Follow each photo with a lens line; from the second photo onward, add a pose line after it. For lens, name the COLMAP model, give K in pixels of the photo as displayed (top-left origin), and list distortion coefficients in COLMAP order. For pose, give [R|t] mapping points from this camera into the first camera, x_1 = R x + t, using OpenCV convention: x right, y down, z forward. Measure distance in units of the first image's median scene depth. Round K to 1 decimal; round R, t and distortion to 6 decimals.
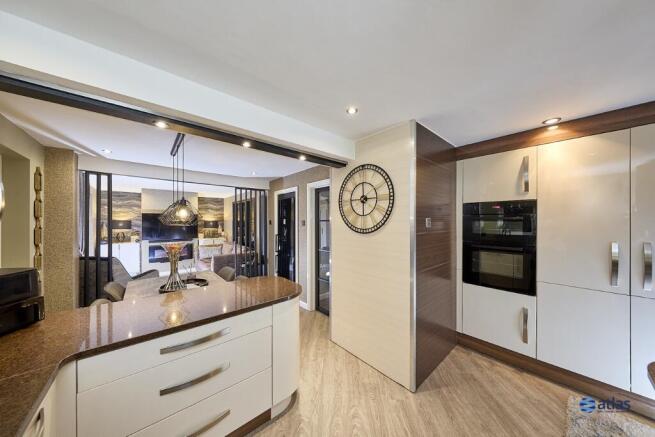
lens RADIAL K [[212.0, 0, 326.4], [0, 212.0, 222.3], [0, 0, 1]] dist [-0.001931, -0.000076]
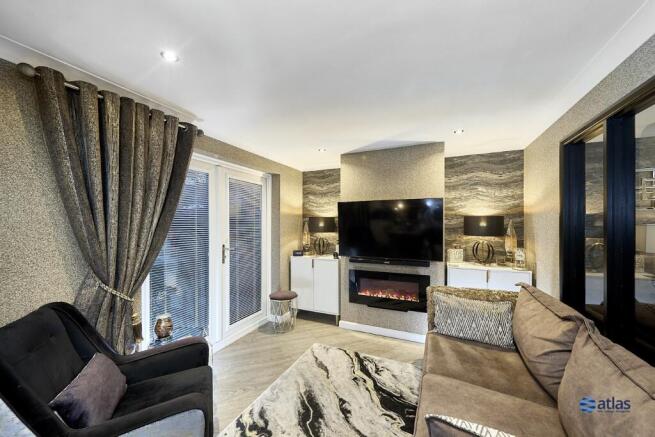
lens RADIAL K [[240.3, 0, 328.2], [0, 240.3, 219.4], [0, 0, 1]] dist [-0.000145, 0.000028]
pose [[0.399726, -0.003490, -0.916628, -0.336330], [0.001740, 0.999994, -0.003048, -0.001184], [0.916633, -0.000377, 0.399730, 0.731225]]
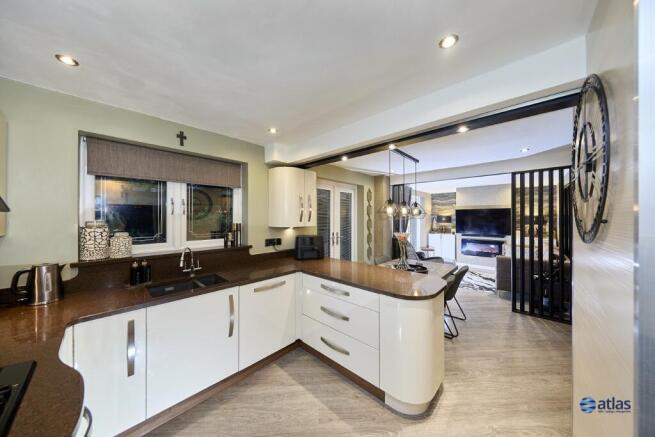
lens RADIAL K [[212.0, 0, 325.9], [0, 212.0, 215.9], [0, 0, 1]] dist [-0.001931, -0.000076]
pose [[0.092310, -0.006519, -0.995709, 0.222338], [-0.001754, 0.999976, -0.006709, 0.001098], [0.995729, 0.002366, 0.092296, 0.175522]]
